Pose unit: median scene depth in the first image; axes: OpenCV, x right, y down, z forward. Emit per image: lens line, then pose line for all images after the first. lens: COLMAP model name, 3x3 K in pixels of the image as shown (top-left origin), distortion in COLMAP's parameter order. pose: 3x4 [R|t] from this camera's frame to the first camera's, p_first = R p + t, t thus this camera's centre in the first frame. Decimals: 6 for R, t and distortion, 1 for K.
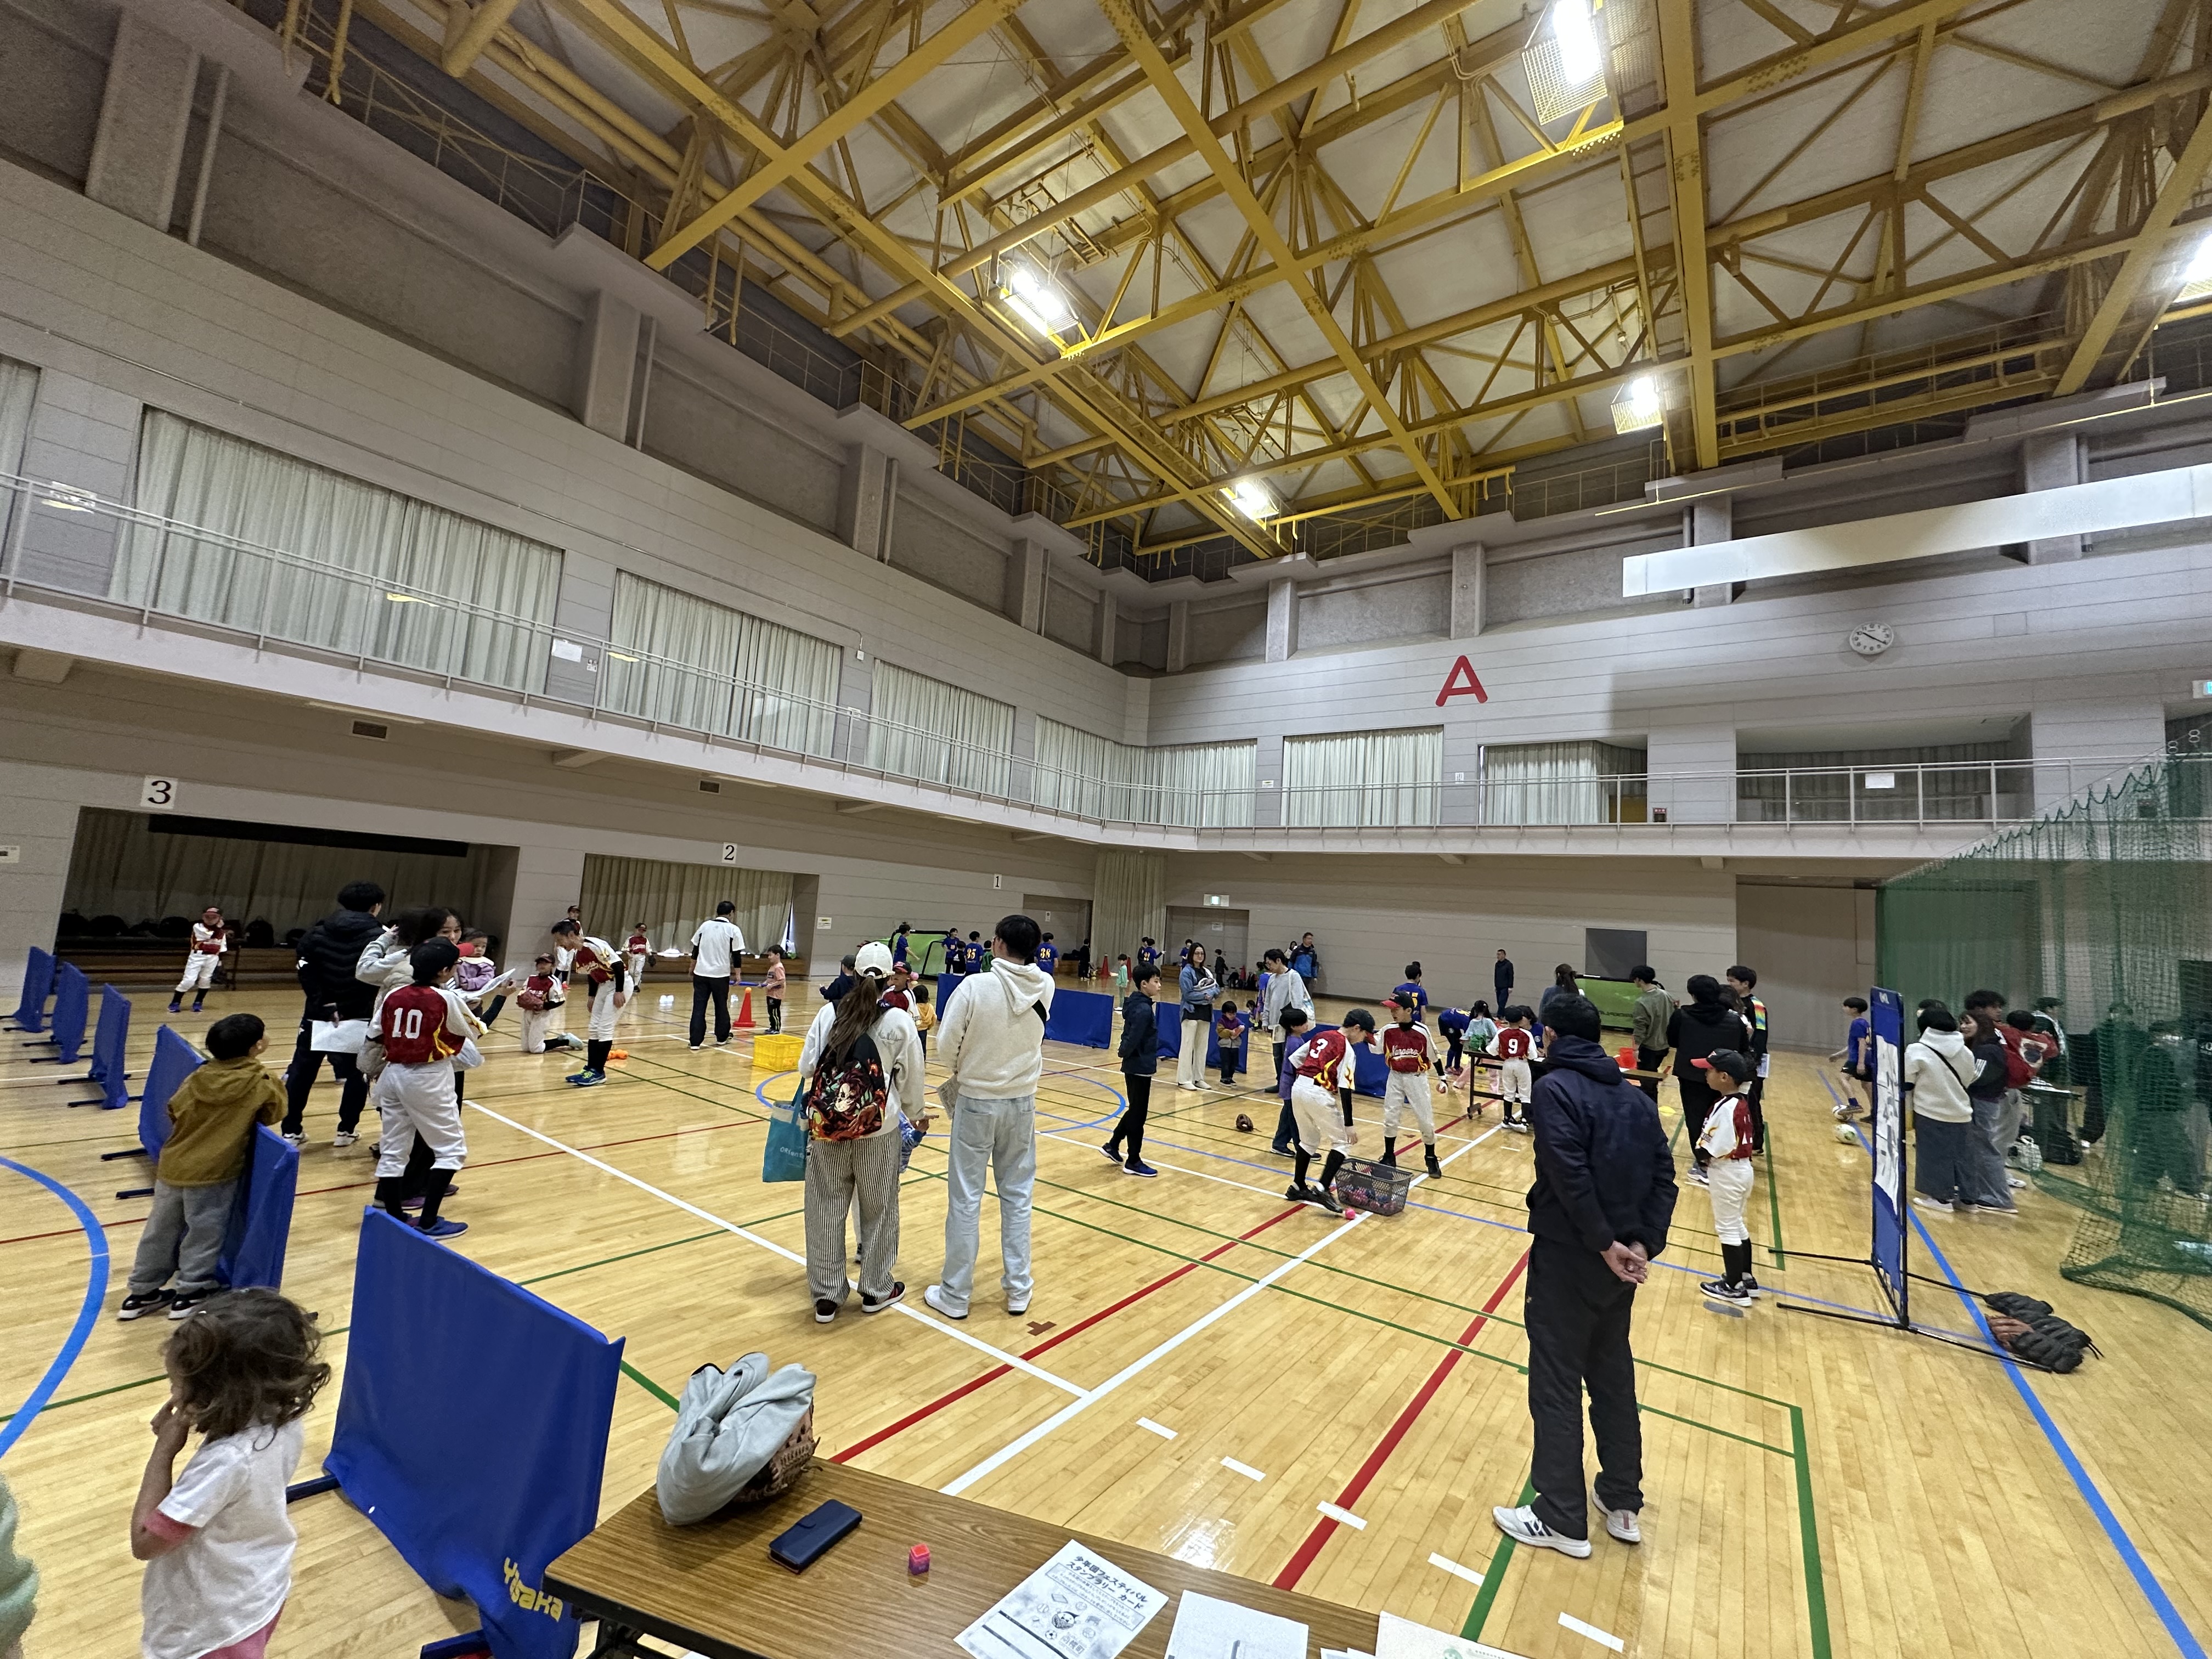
lens RADIAL K [[876.9, 0, 1180.0], [0, 876.9, 840.8], [0, 0, 1]] dist [0.005085, -0.000283]
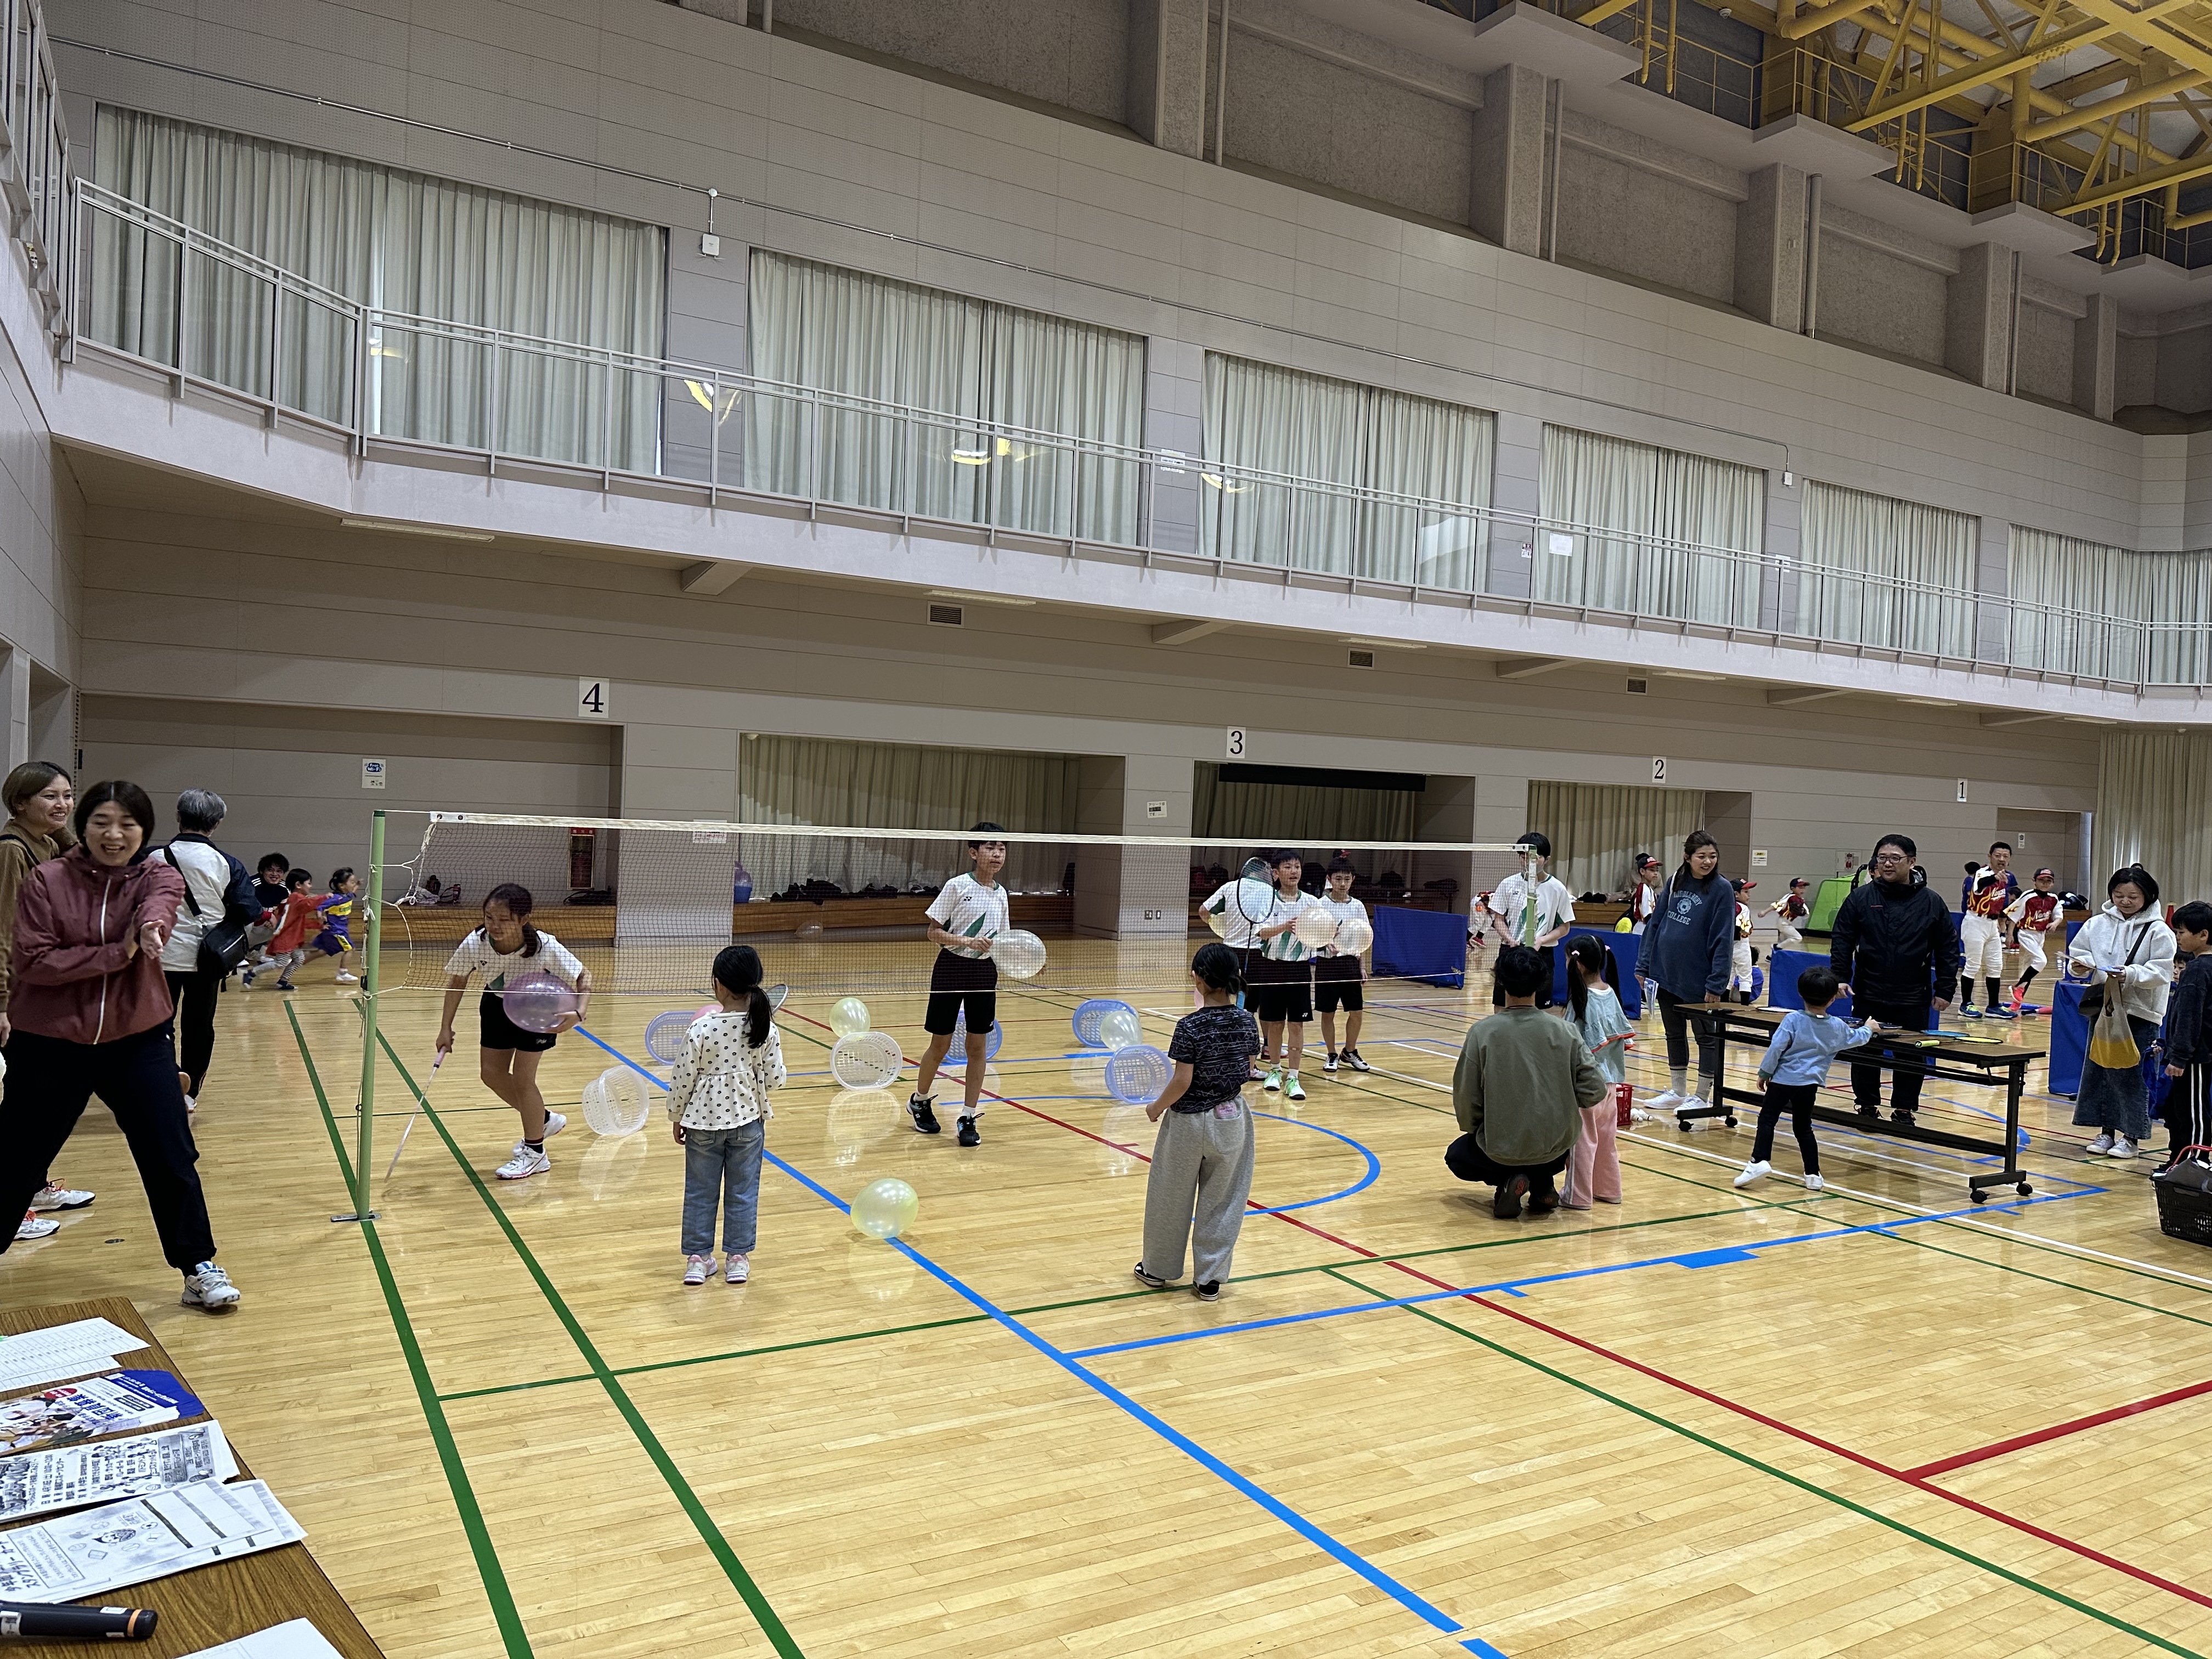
lens RADIAL K [[1585.5, 0, 1218.8], [0, 1585.5, 840.6], [0, 0, 1]] dist [0.033864, -0.034374]
pose [[0.907250, -0.020940, -0.420070, -0.216807], [0.060225, 0.994935, 0.080476, -0.046197], [0.416257, -0.098310, 0.903917, -0.329297]]
